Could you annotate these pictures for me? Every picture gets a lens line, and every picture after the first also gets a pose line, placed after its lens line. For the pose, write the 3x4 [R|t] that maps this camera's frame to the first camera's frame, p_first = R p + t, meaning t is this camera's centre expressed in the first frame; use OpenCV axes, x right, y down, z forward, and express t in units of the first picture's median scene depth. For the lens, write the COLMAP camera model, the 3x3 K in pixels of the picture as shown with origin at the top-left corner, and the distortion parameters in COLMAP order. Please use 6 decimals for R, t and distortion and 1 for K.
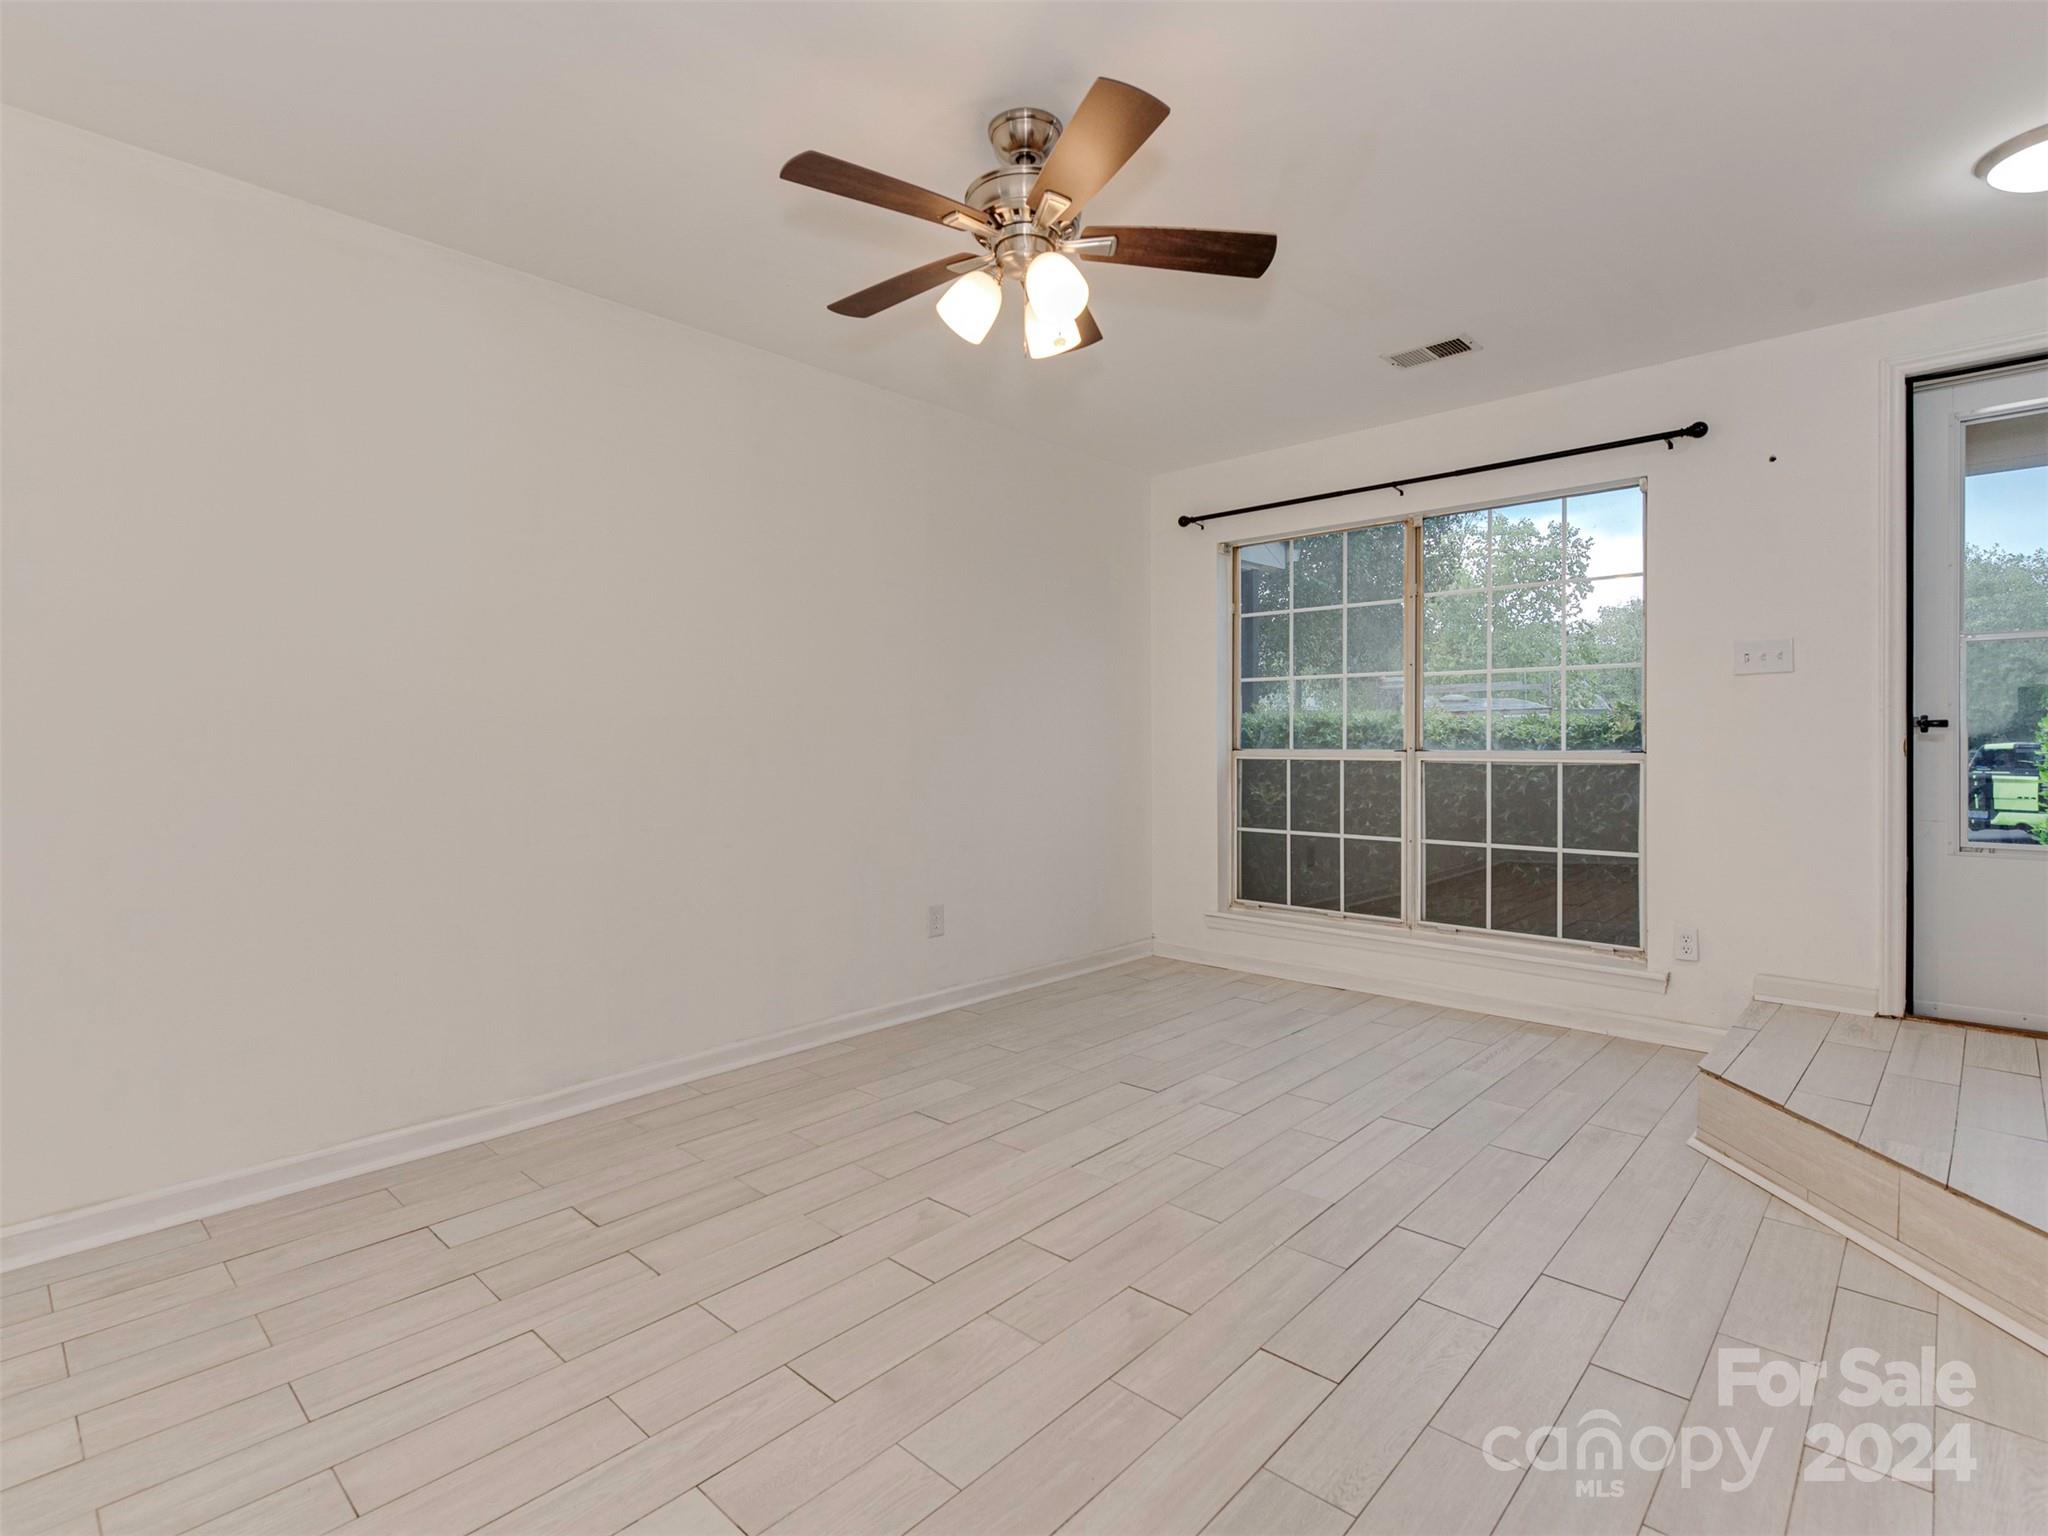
lens RADIAL K [[988.5, 0, 989.3], [0, 988.5, 758.3], [0, 0, 1]] dist [0.010008, -0.004396]
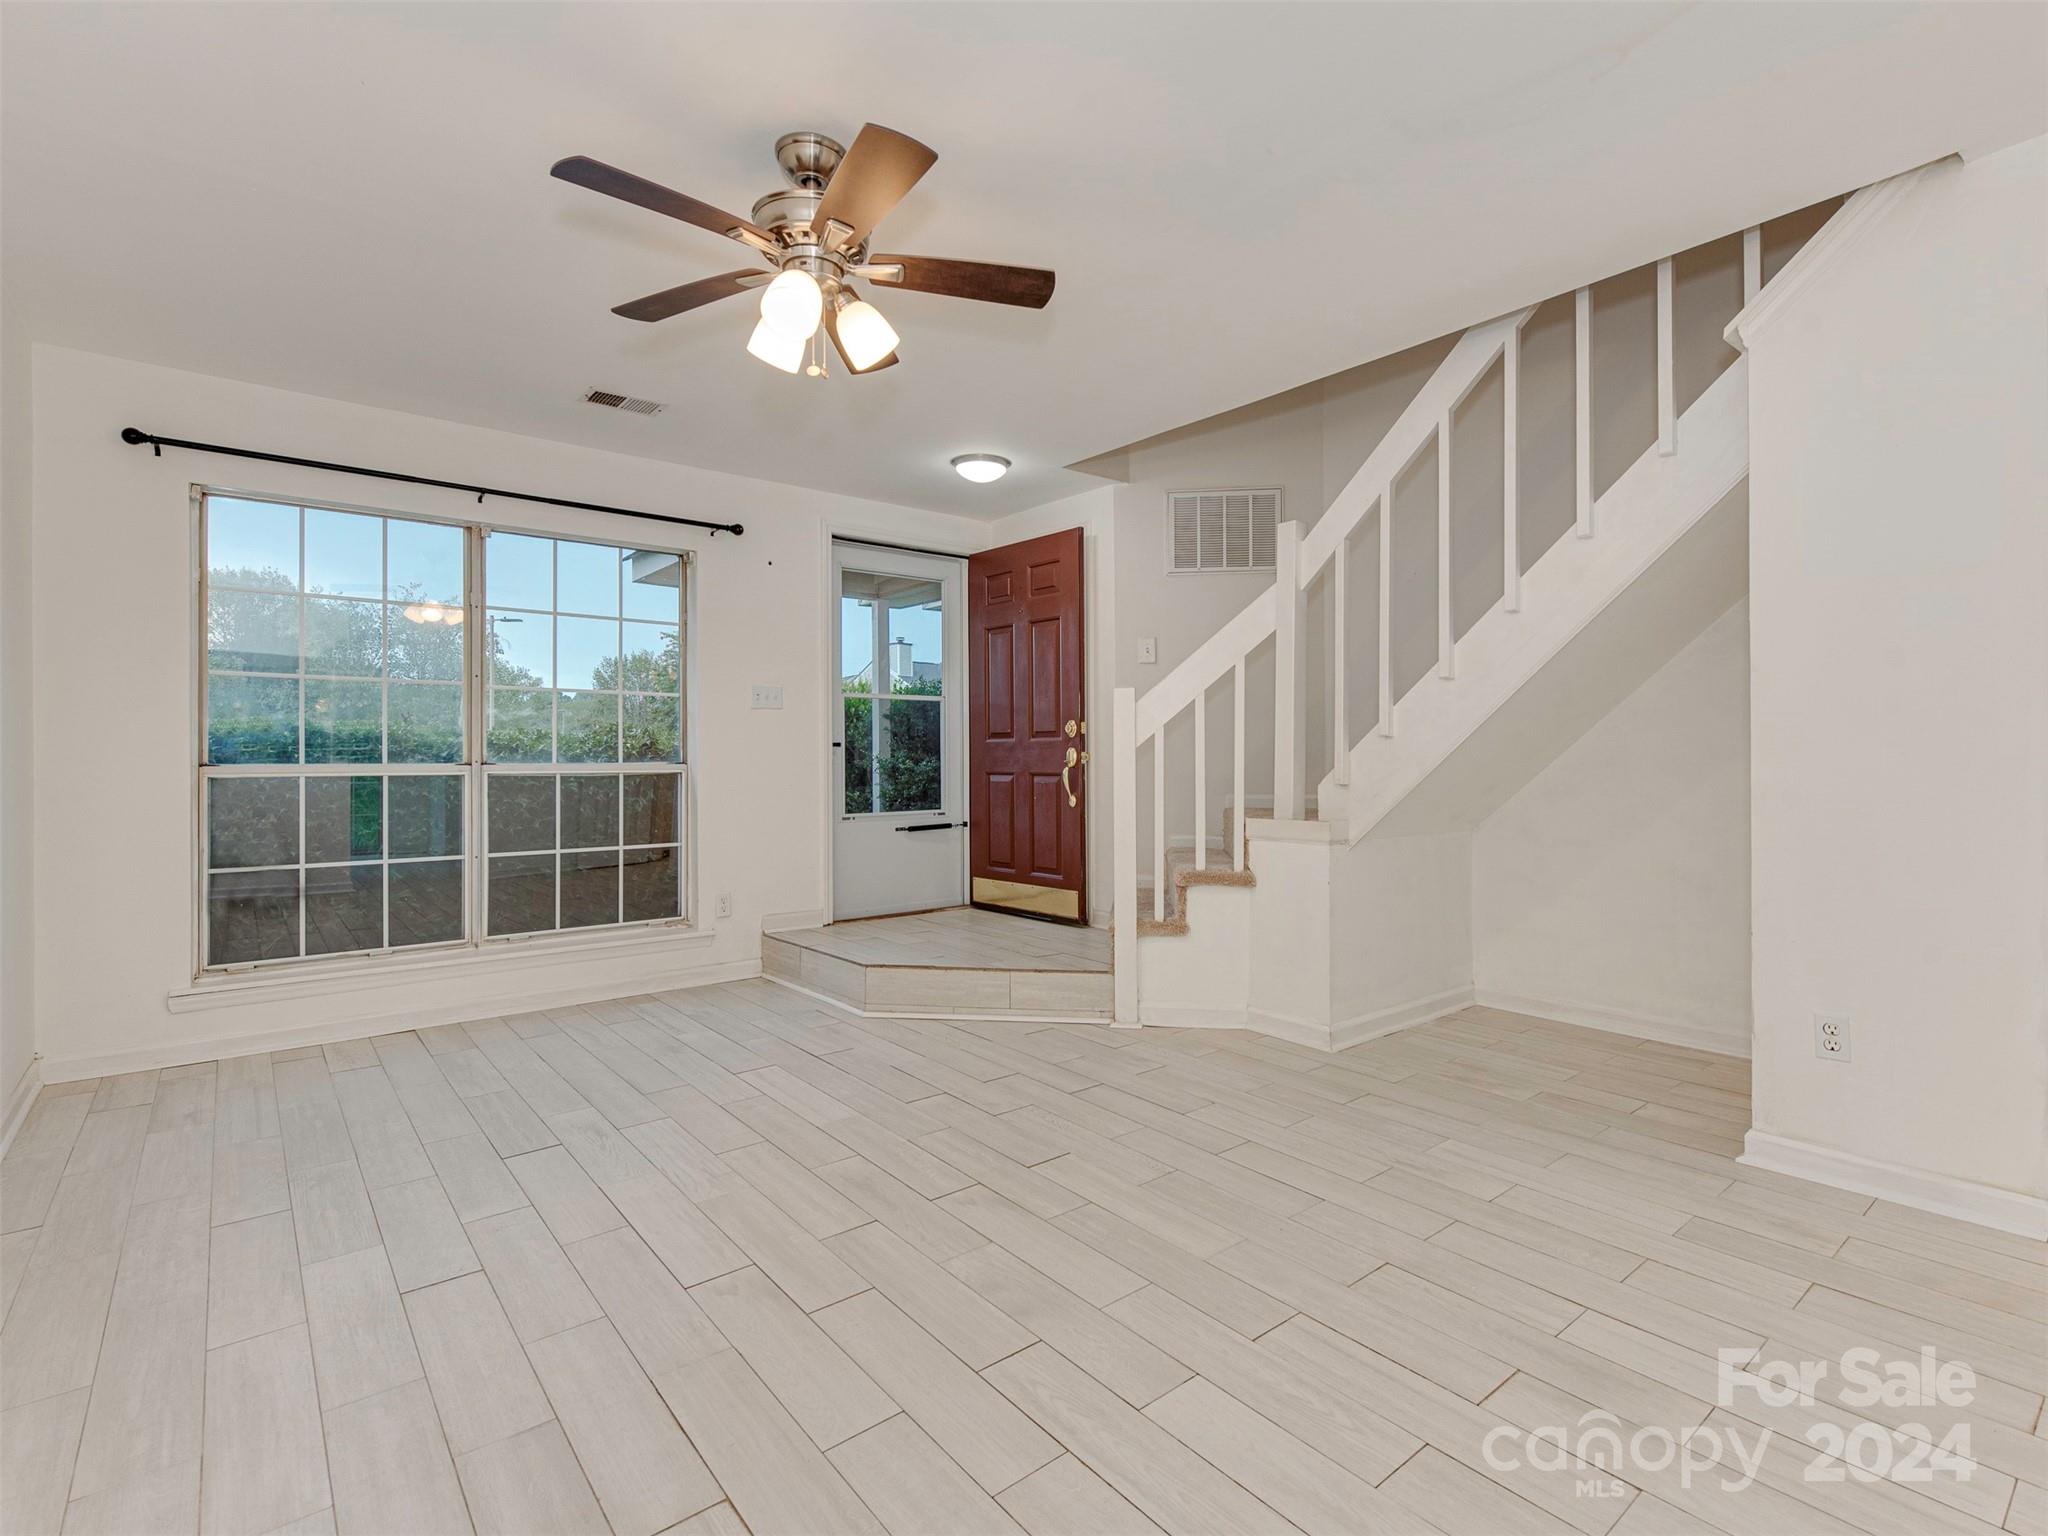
lens RADIAL K [[988.5, 0, 1055.2], [0, 988.5, 759.8], [0, 0, 1]] dist [0.010008, -0.004396]
pose [[0.117861, -0.000961, 0.993030, -0.621610], [0.018370, 0.999831, -0.001213, 0.000028], [-0.992860, 0.018385, 0.117859, 0.416563]]
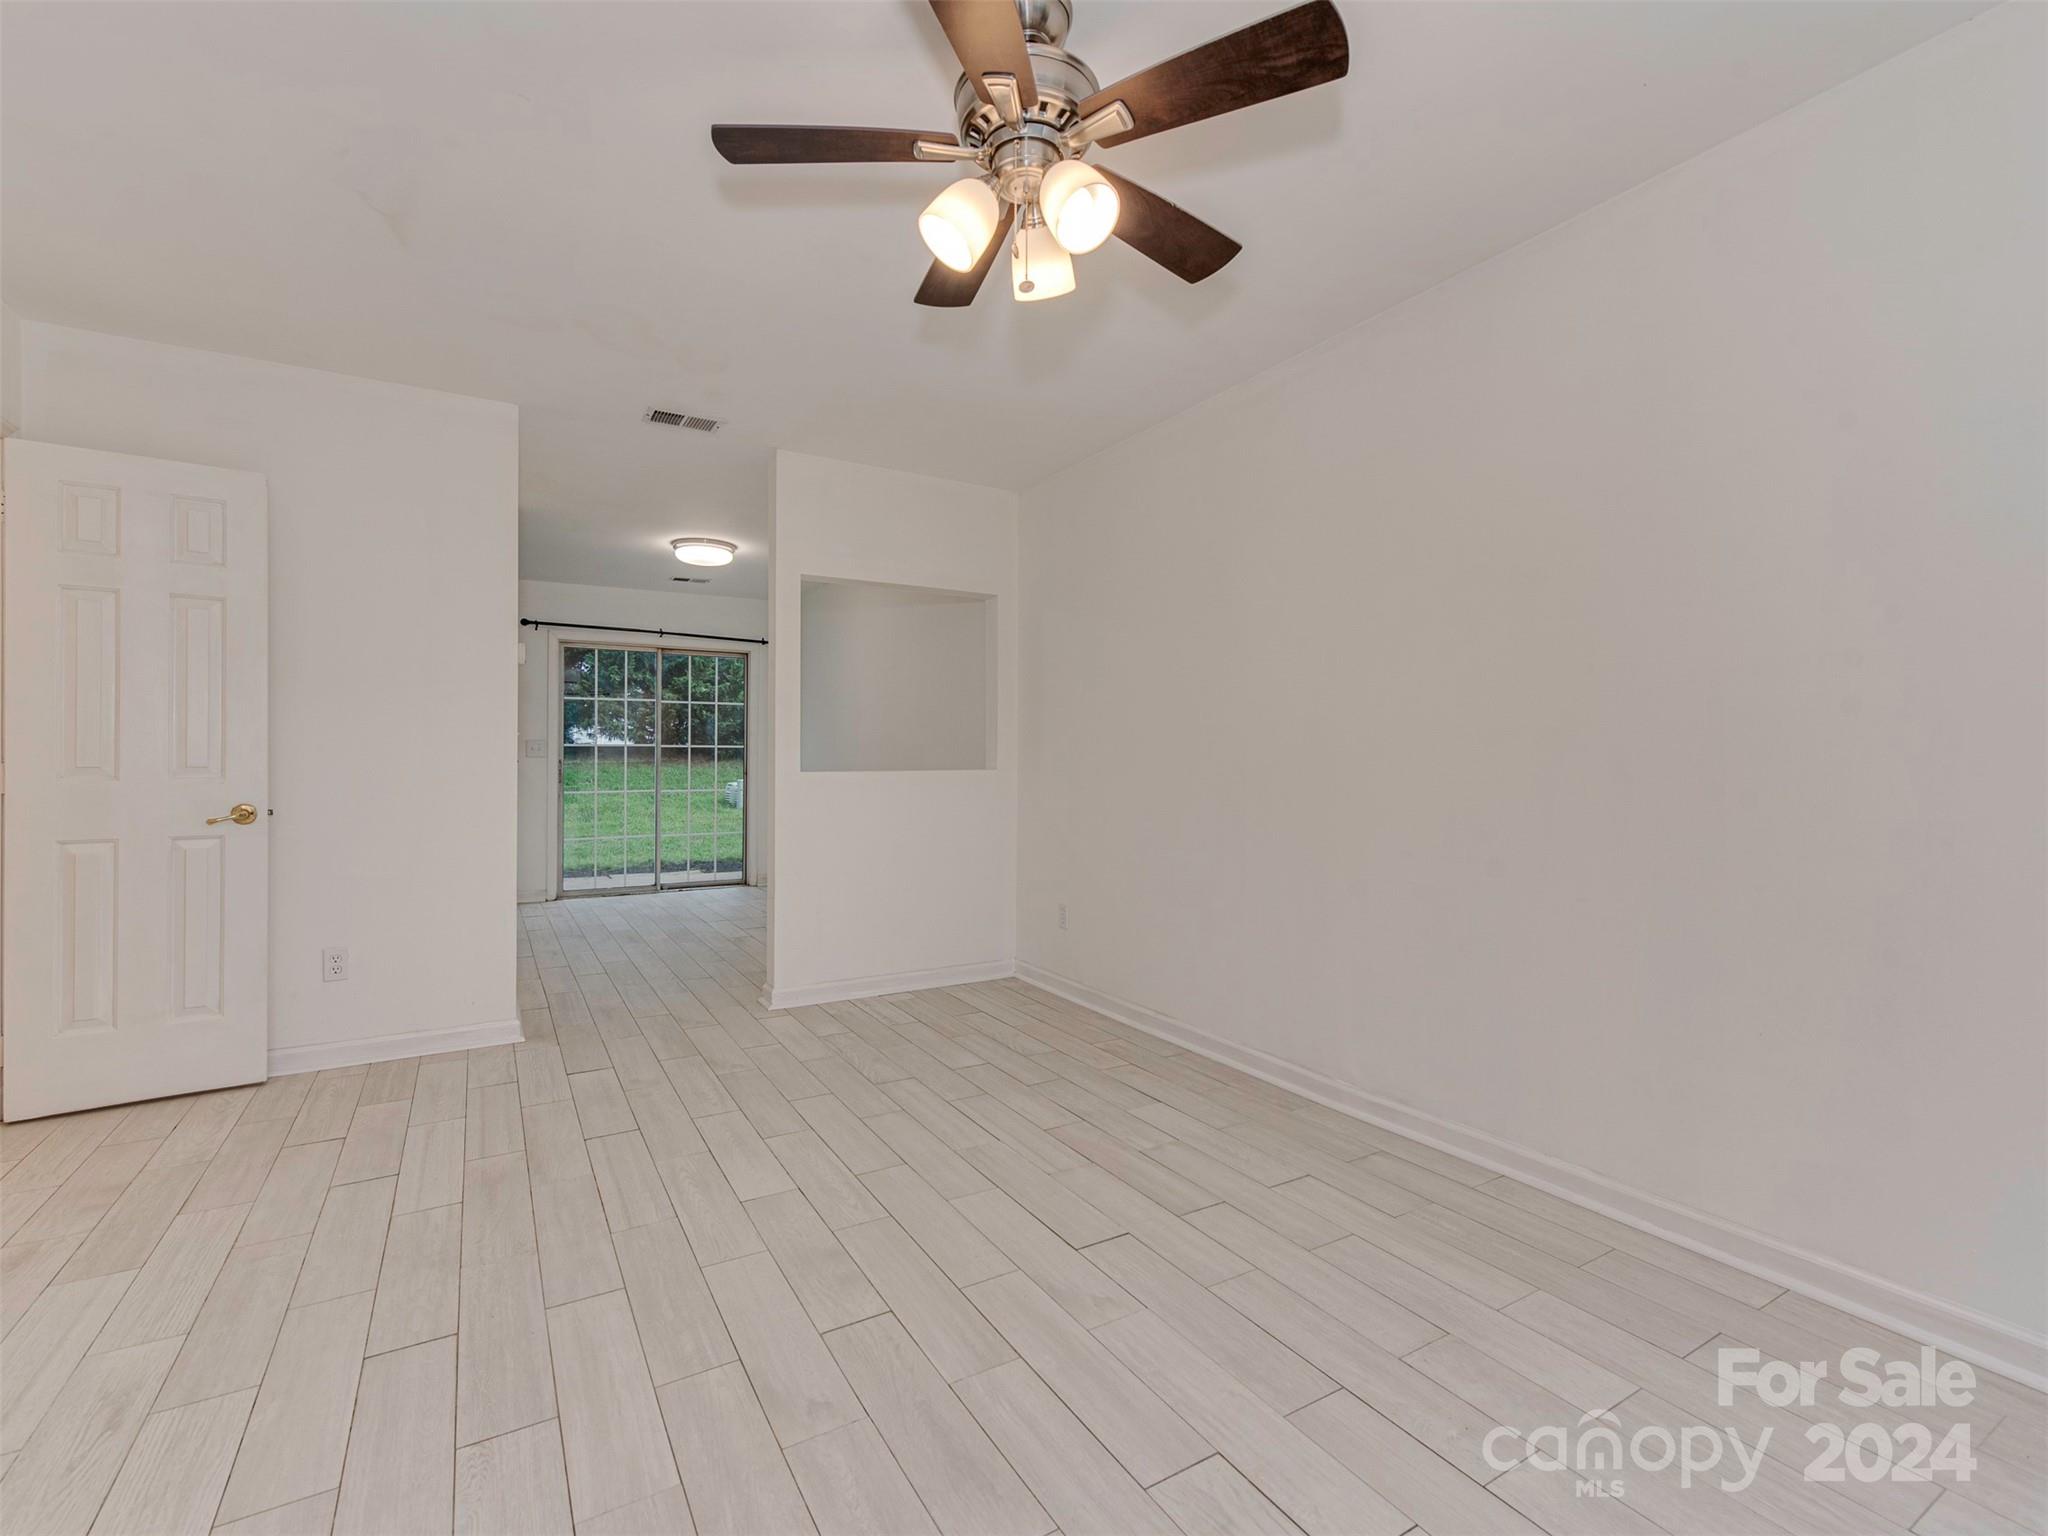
lens RADIAL K [[932.5, 0, 1031.2], [0, 932.5, 761.7], [0, 0, 1]] dist [0.014165, -0.001270]
pose [[-0.261665, 0.005860, -0.965141, 0.512033], [-0.011288, 0.999895, 0.009132, -0.012120], [0.965093, 0.013284, -0.261571, 0.793722]]
